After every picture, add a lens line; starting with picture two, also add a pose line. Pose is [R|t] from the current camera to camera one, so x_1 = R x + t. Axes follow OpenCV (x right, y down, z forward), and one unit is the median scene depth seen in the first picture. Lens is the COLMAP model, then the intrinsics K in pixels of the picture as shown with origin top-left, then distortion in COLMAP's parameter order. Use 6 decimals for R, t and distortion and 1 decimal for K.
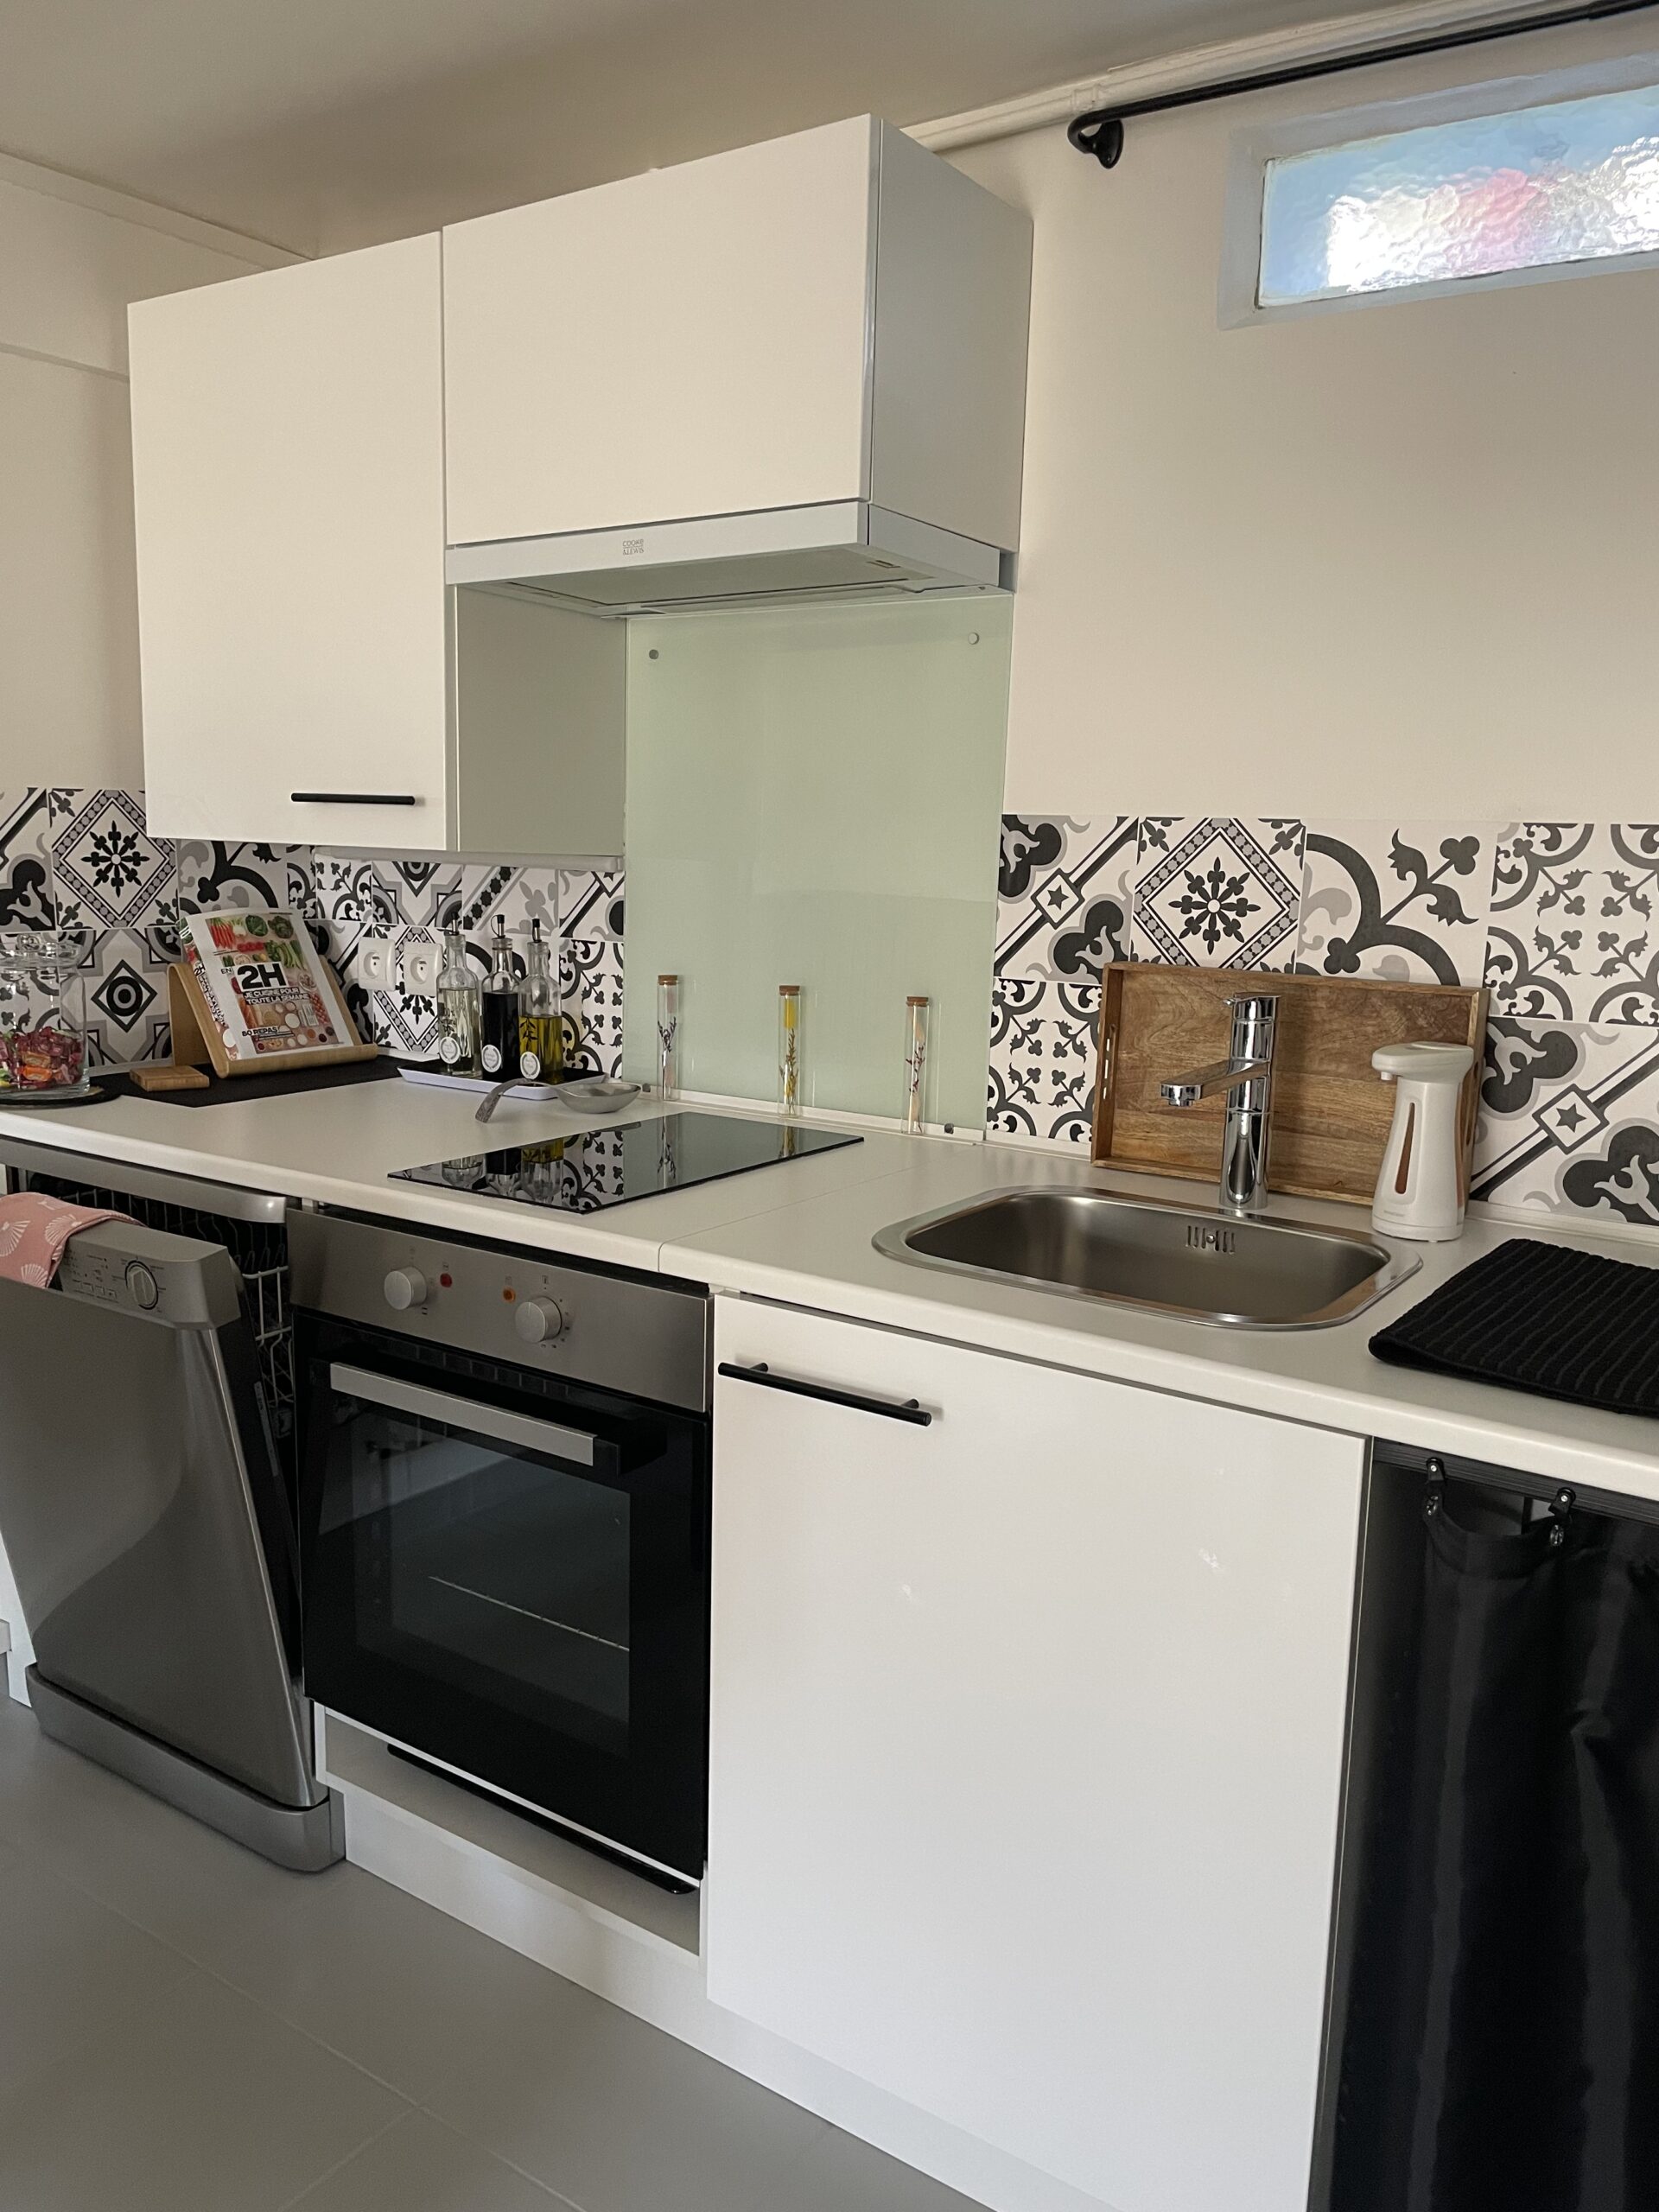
lens RADIAL K [[1677.9, 0, 834.5], [0, 1677.9, 1119.0], [0, 0, 1]] dist [0.073584, -0.099503]
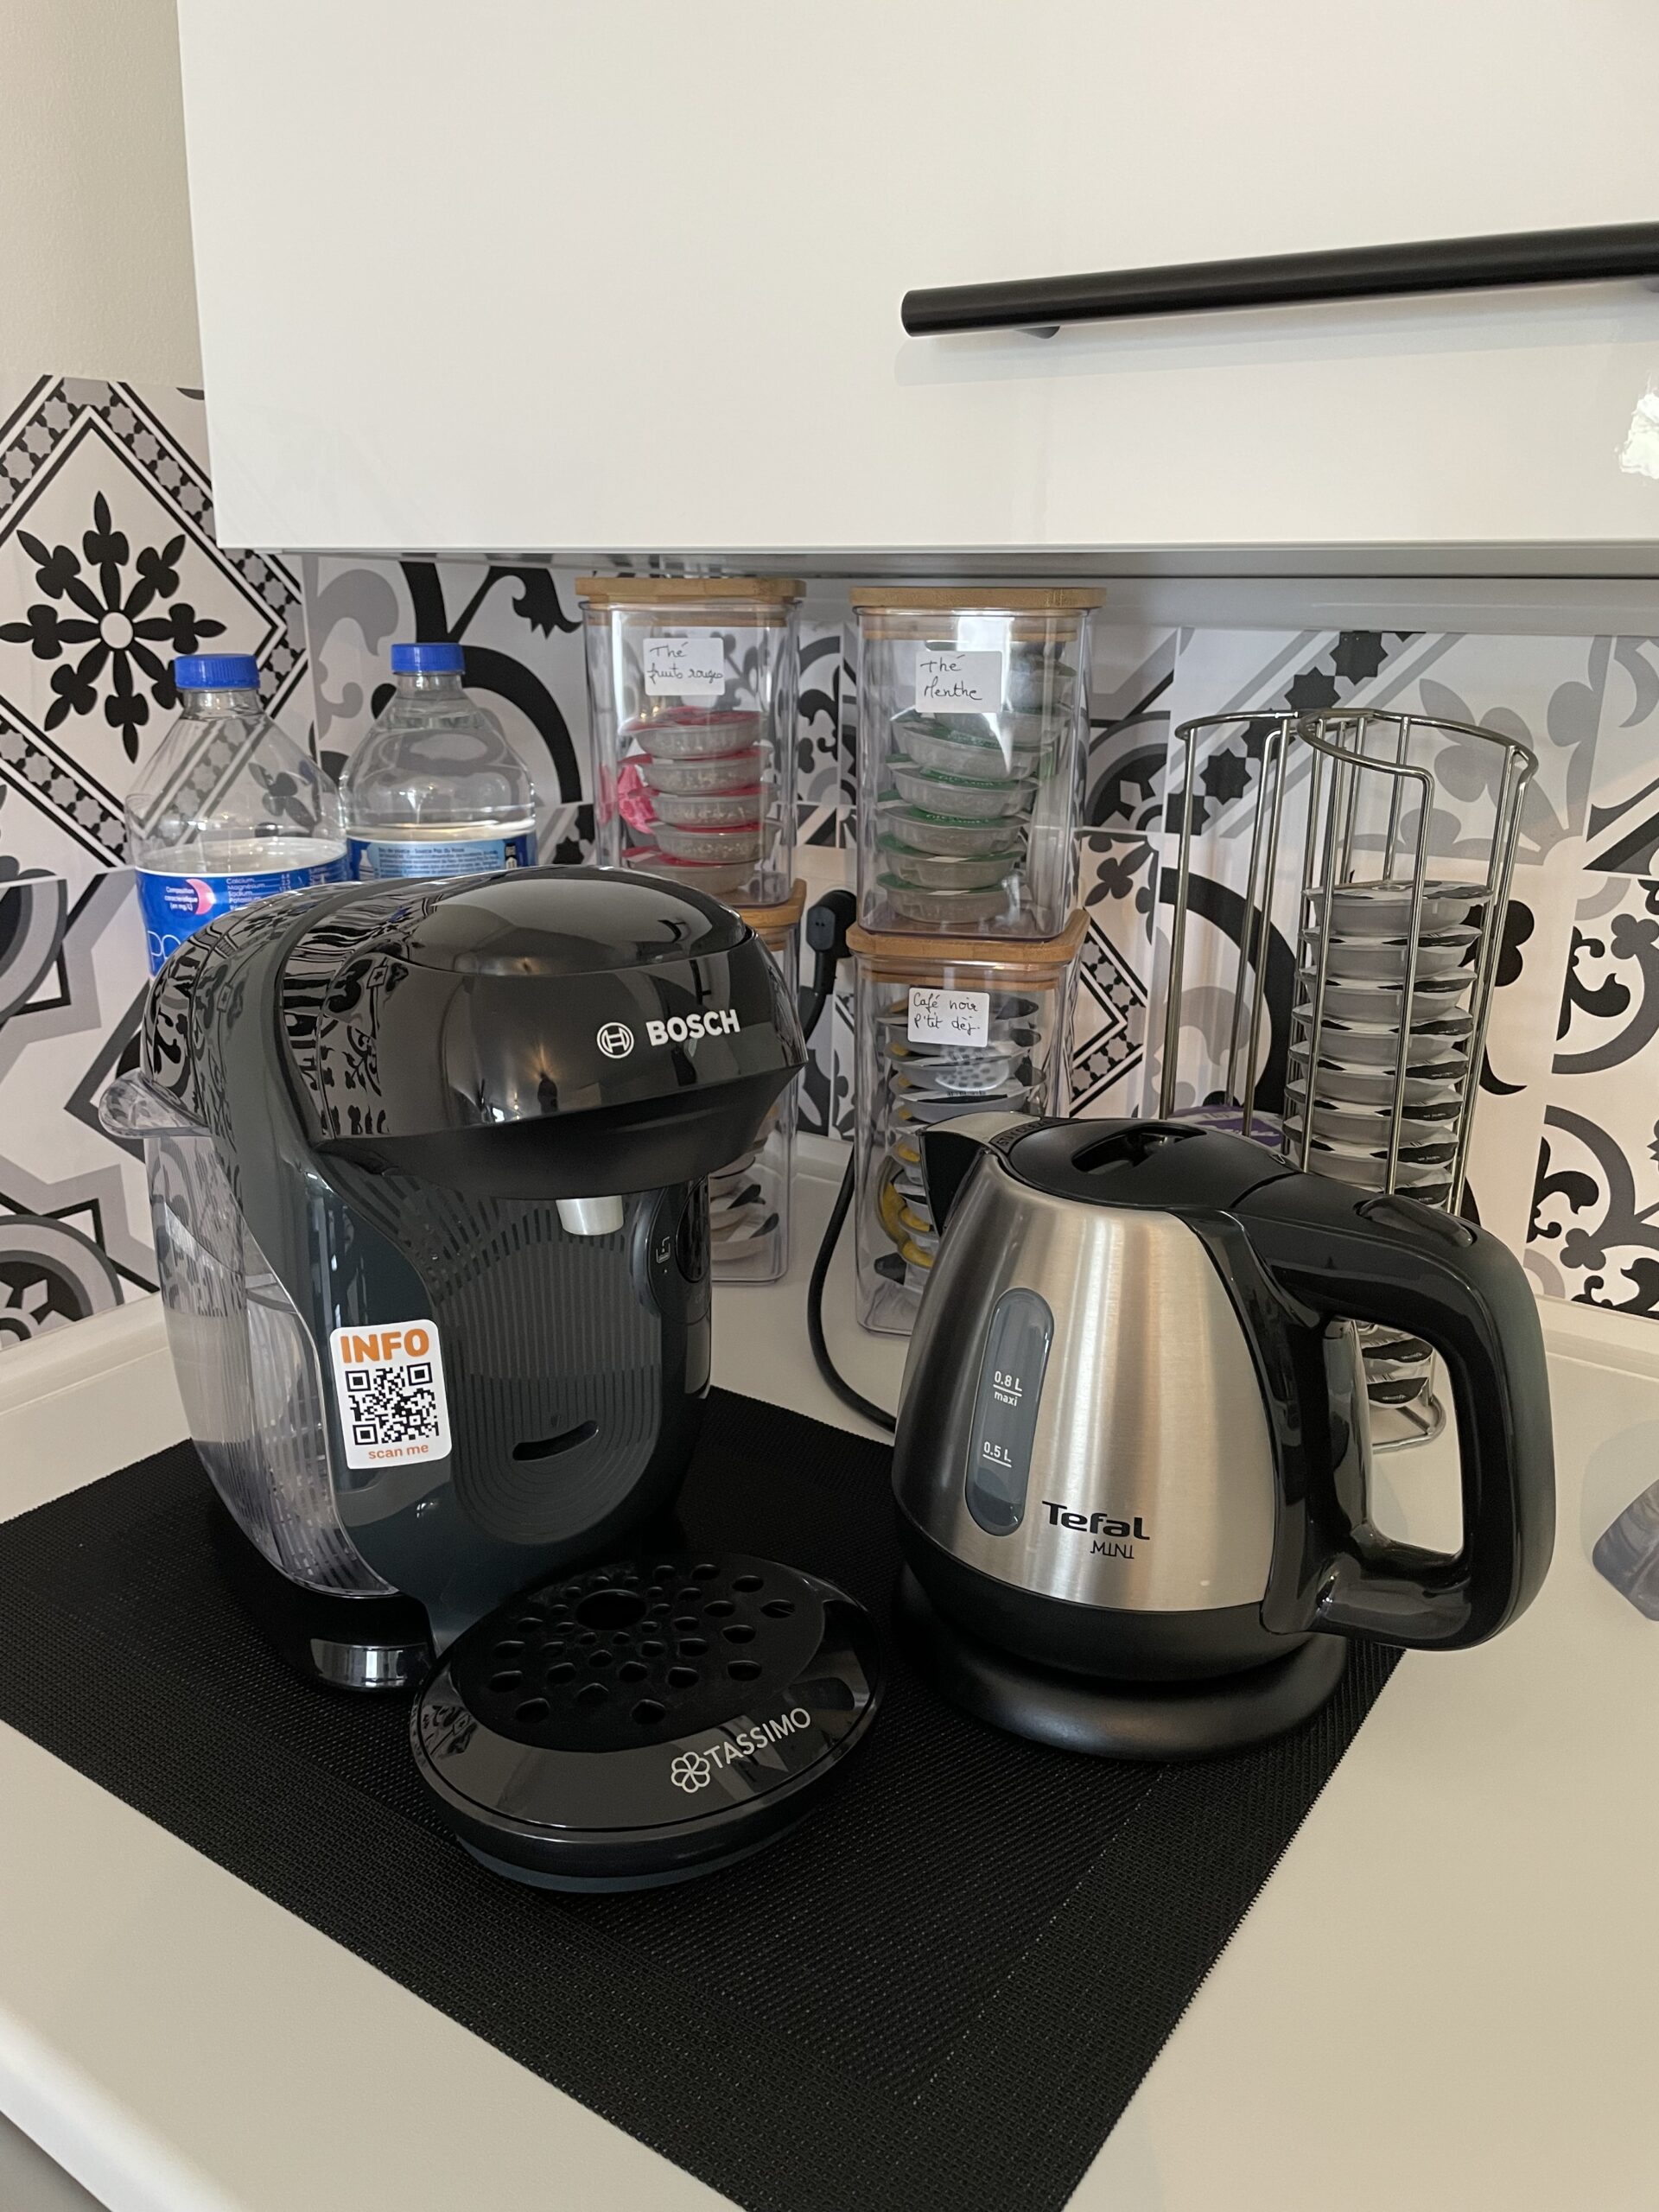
lens RADIAL K [[1677.9, 0, 820.5], [0, 1677.9, 1121.9], [0, 0, 1]] dist [0.073584, -0.099503]
pose [[0.999640, -0.008224, -0.025540, -0.306821], [0.011565, 0.990978, 0.133524, -0.111032], [0.024211, -0.133771, 0.990716, 0.728613]]
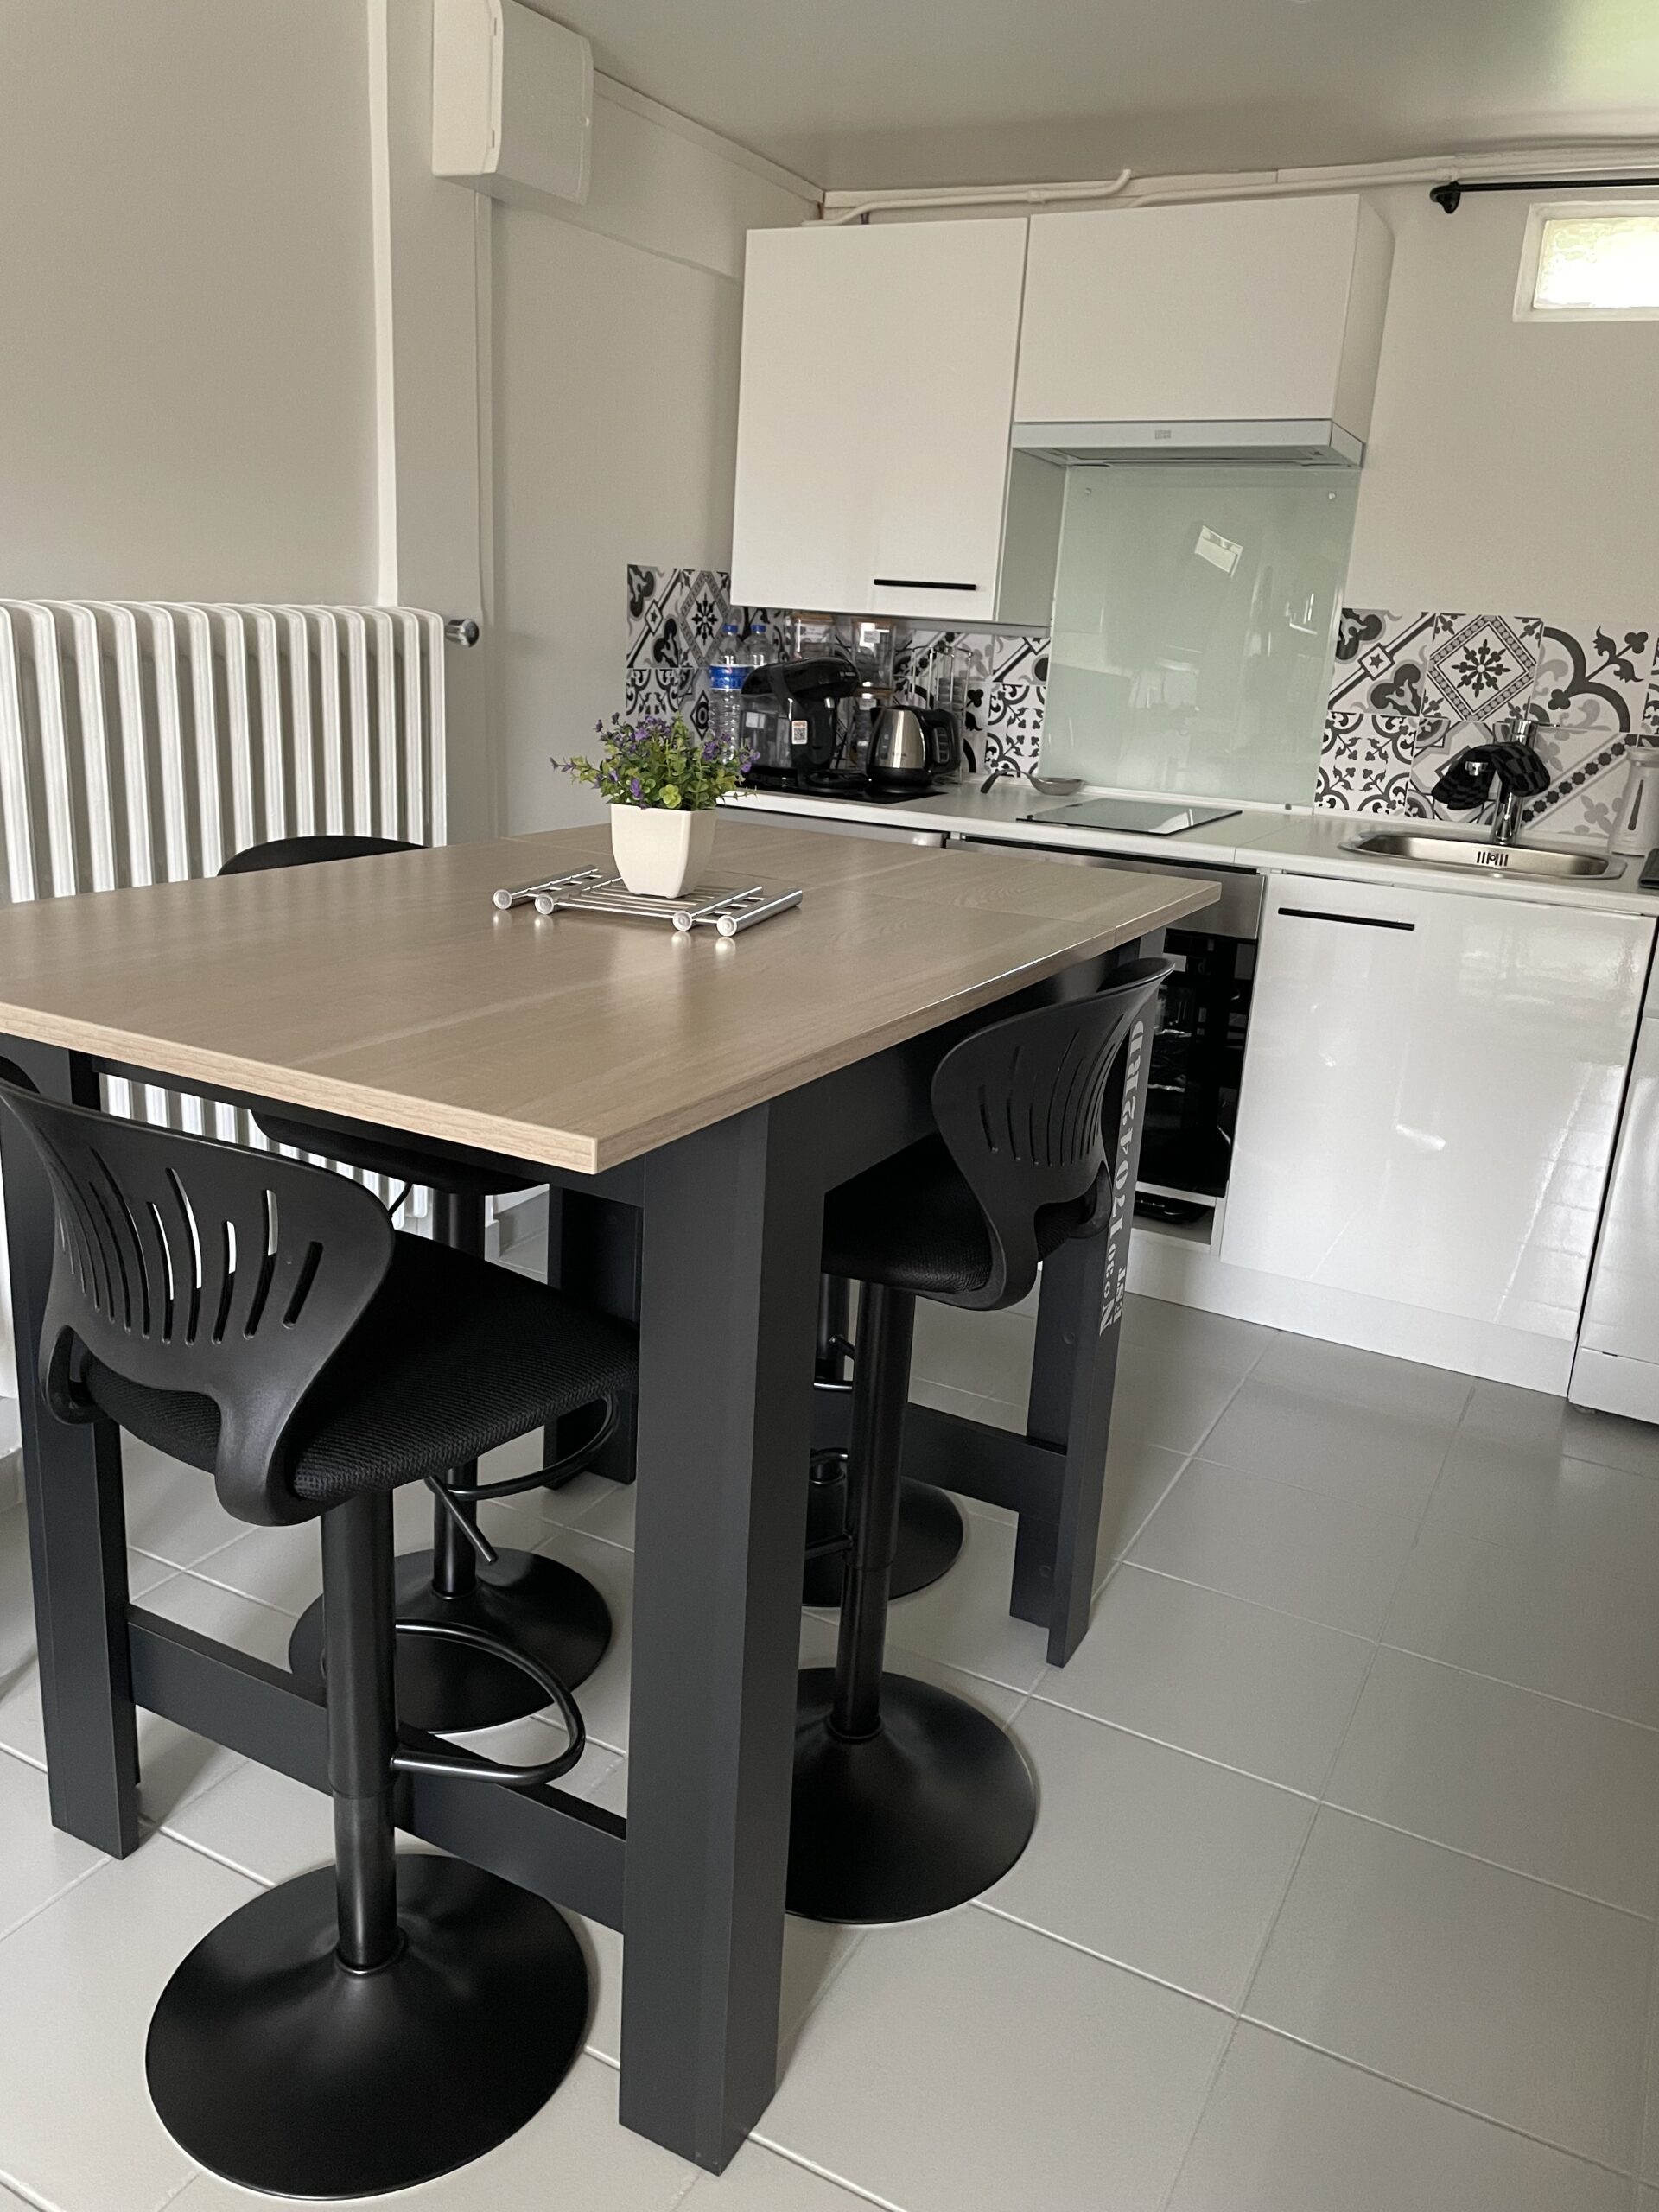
lens RADIAL K [[1677.9, 0, 838.7], [0, 1677.9, 1097.7], [0, 0, 1]] dist [0.073584, -0.099503]
pose [[0.992383, 0.000342, 0.123189, -0.508809], [-0.014221, 0.993629, 0.111799, 0.098404], [-0.122366, -0.112699, 0.986066, -0.529621]]
